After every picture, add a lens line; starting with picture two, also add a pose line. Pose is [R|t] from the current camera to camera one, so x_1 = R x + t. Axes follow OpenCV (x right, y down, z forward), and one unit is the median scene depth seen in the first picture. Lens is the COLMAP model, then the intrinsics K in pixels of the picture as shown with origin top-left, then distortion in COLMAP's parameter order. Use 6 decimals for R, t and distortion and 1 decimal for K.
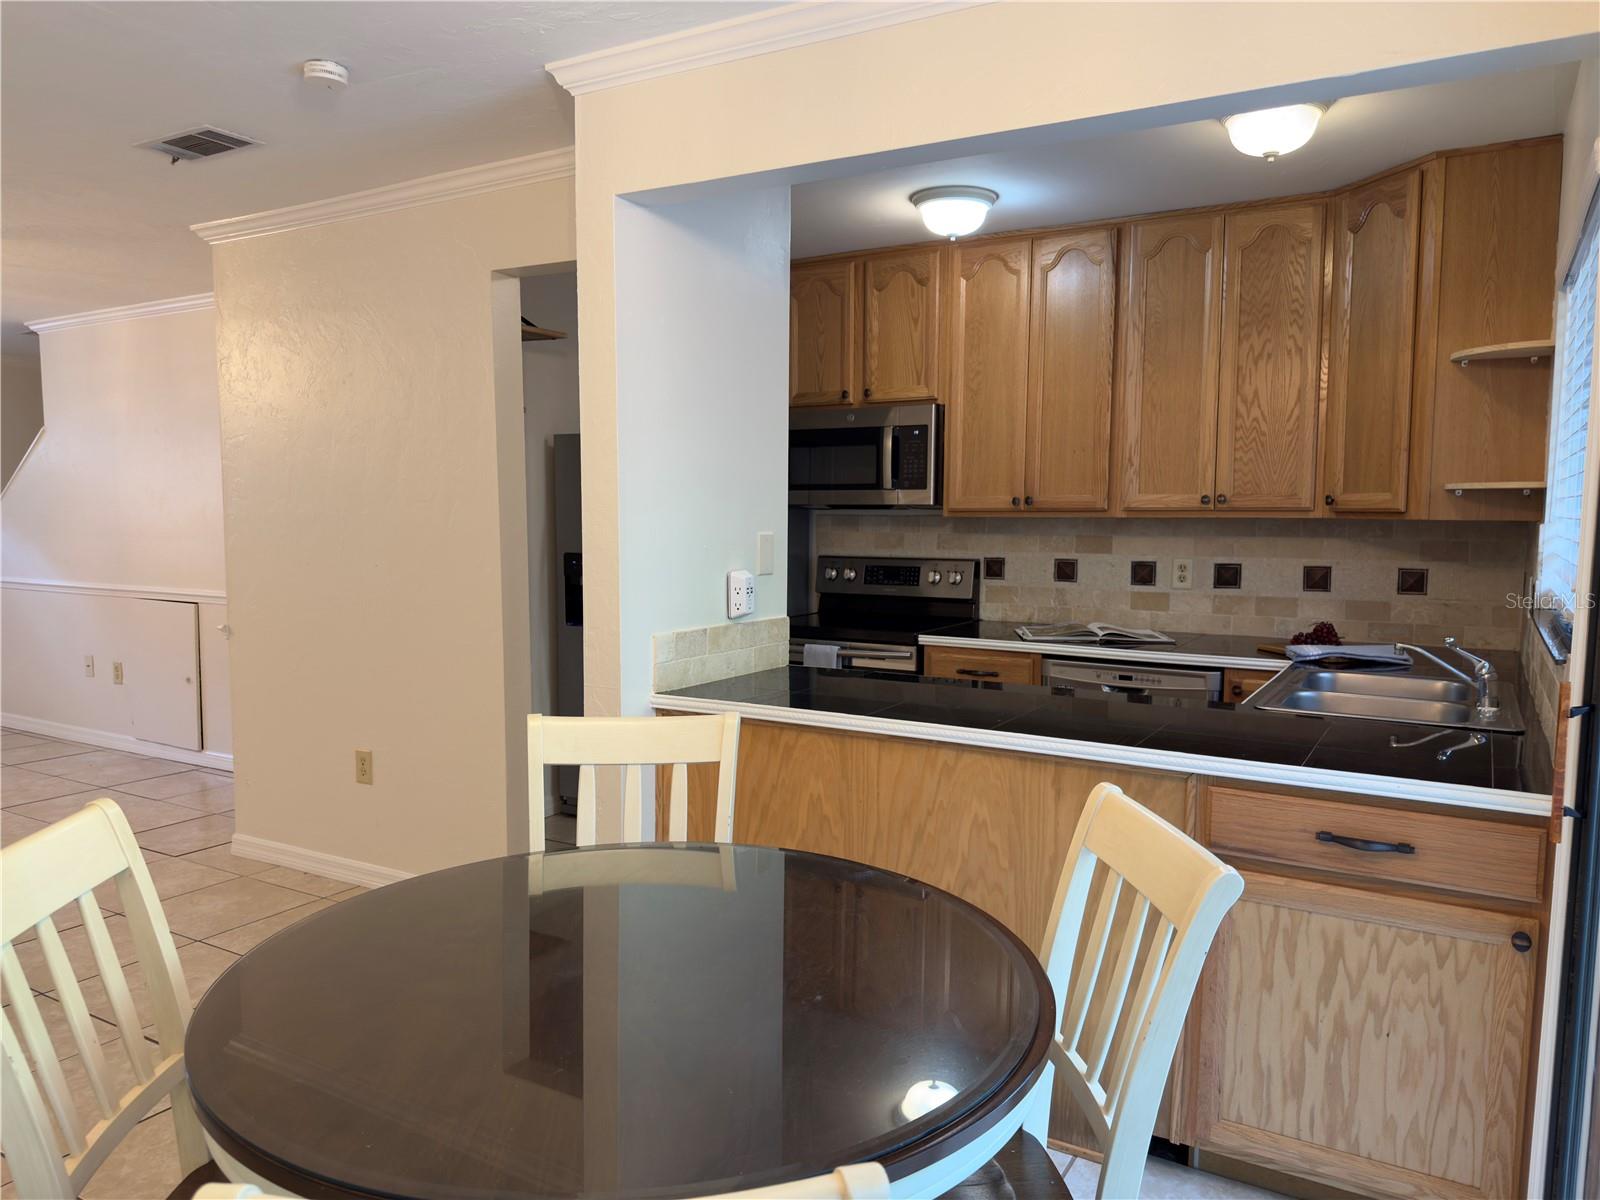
lens RADIAL K [[1127.9, 0, 761.5], [0, 1127.9, 606.4], [0, 0, 1]] dist [0.014092, -0.007712]
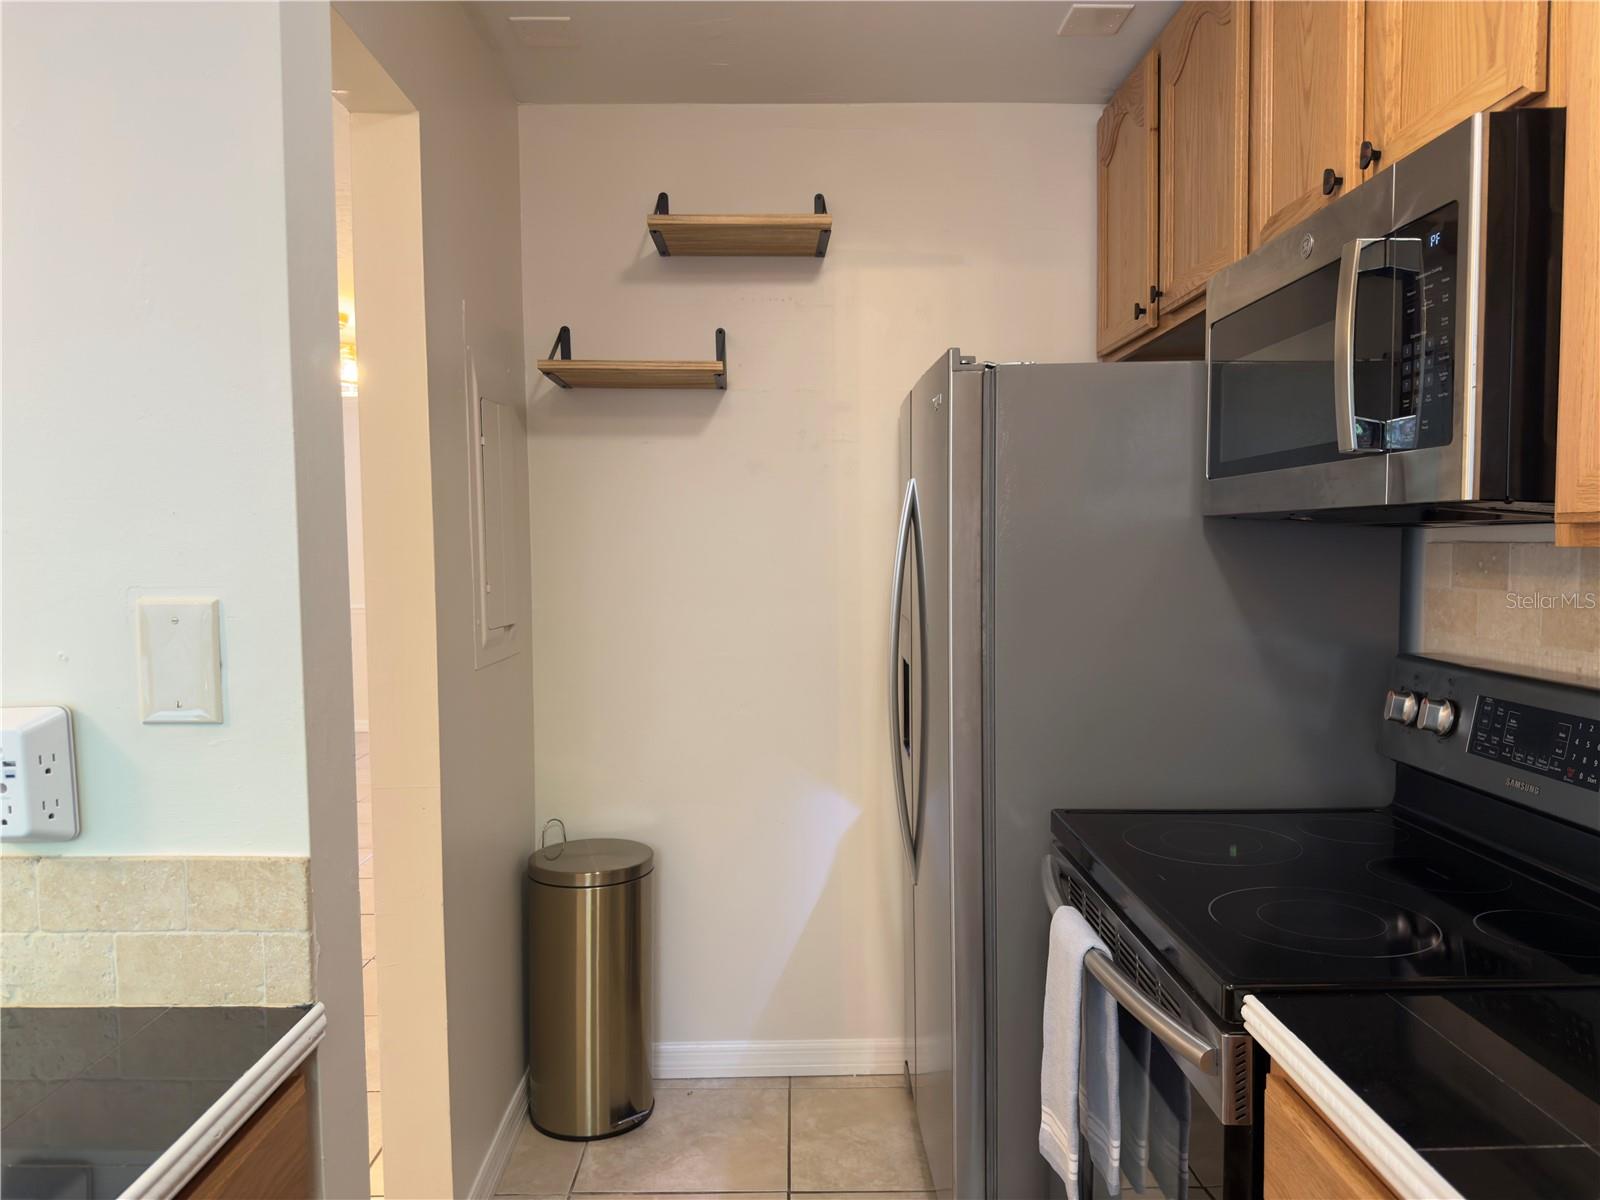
lens RADIAL K [[1088.6, 0, 801.4], [0, 1088.6, 605.7], [0, 0, 1]] dist [0.147632, -0.308215]
pose [[0.530803, 0.041596, -0.846474, 0.280205], [-0.063588, 0.997934, 0.009164, -0.058329], [0.845107, 0.048961, 0.532351, 0.732310]]
